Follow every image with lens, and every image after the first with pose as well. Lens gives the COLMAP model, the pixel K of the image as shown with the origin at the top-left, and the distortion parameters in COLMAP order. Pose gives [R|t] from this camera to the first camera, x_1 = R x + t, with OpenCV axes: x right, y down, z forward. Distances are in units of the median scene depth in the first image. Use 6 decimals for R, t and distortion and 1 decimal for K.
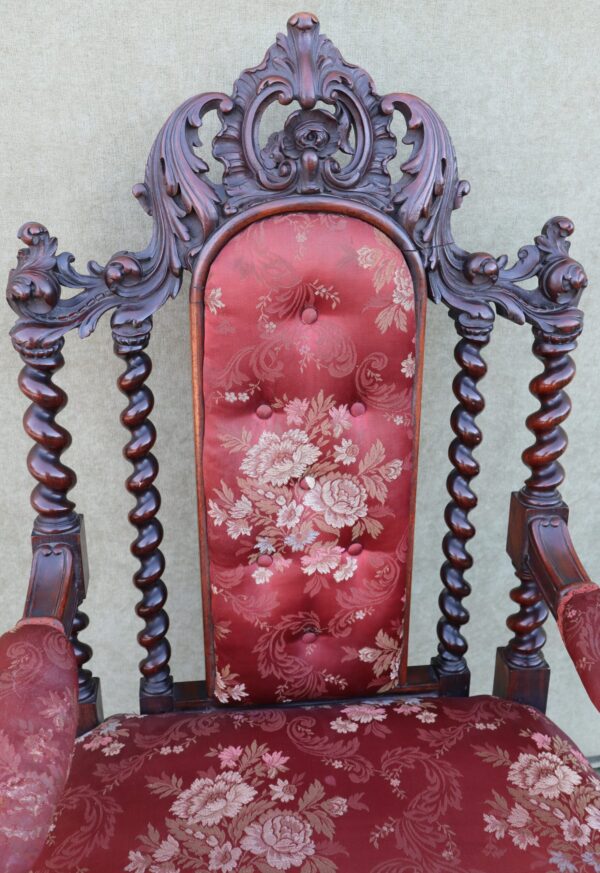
lens RADIAL K [[947.7, 0, 289.9], [0, 947.7, 418.2], [0, 0, 1]] dist [0.008052, 0.032243]
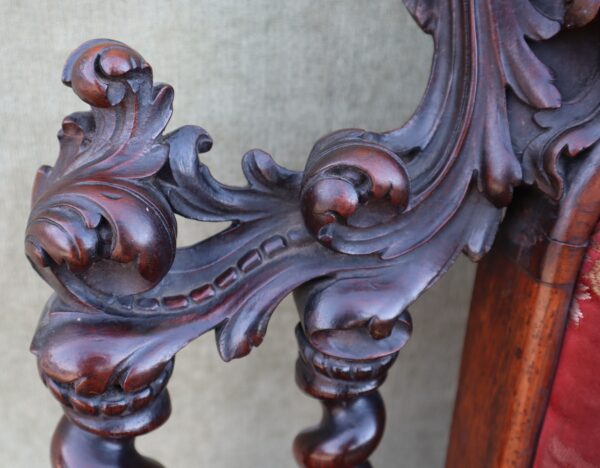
lens RADIAL K [[760.9, 0, 248.5], [0, 760.9, 233.5], [0, 0, 1]] dist [0.002765, -0.002731]
pose [[0.999370, 0.034223, -0.009417, -0.211162], [-0.034065, 0.999283, 0.016546, -0.140015], [0.009976, -0.016215, 0.999819, 0.709097]]
